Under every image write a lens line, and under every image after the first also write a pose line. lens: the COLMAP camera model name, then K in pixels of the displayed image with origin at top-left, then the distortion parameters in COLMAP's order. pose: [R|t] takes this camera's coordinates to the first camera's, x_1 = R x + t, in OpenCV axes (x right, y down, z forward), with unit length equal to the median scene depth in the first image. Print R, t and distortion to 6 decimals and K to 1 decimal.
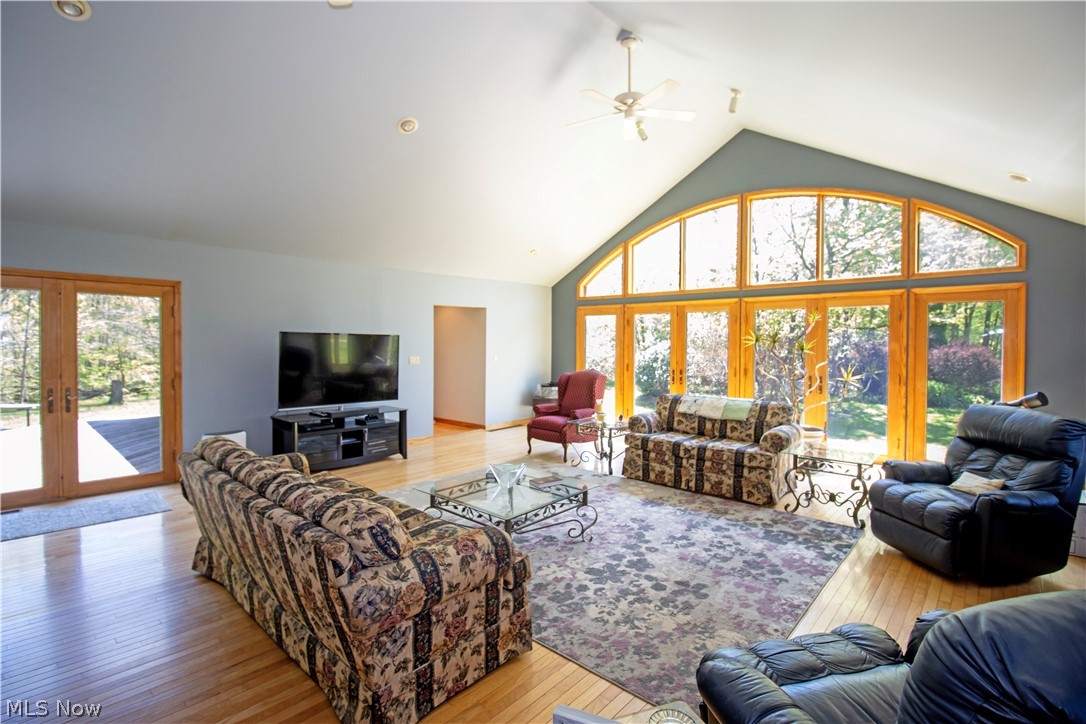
lens RADIAL K [[505.3, 0, 541.1], [0, 505.3, 355.2], [0, 0, 1]] dist [-0.008789, -0.003799]
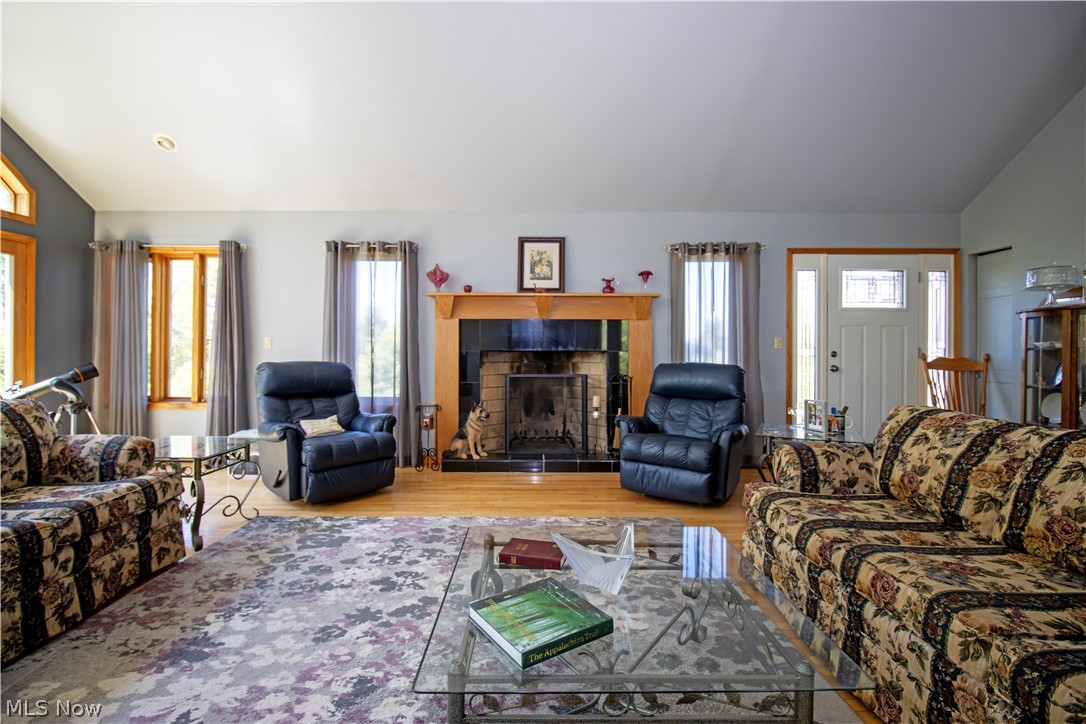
lens RADIAL K [[505.3, 0, 536.0], [0, 505.3, 353.8], [0, 0, 1]] dist [-0.008789, -0.003799]
pose [[-0.679401, -0.006194, 0.733741, -0.298618], [0.013408, 0.999693, 0.020855, 0.058577], [-0.733644, 0.024007, -0.679109, 1.212125]]
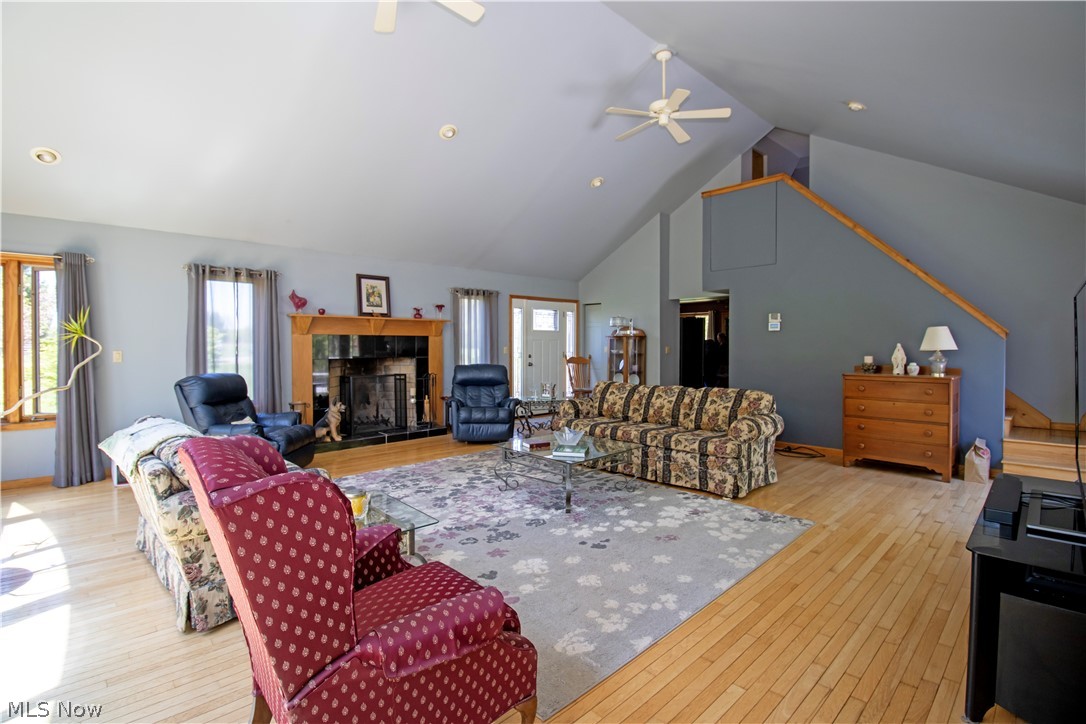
lens RADIAL K [[505.3, 0, 536.0], [0, 505.3, 358.9], [0, 0, 1]] dist [-0.008789, -0.003799]
pose [[-0.997620, -0.003534, 0.068861, -0.065145], [0.000167, 0.998559, 0.053662, -0.011524], [-0.068952, 0.053546, -0.996182, 2.024762]]
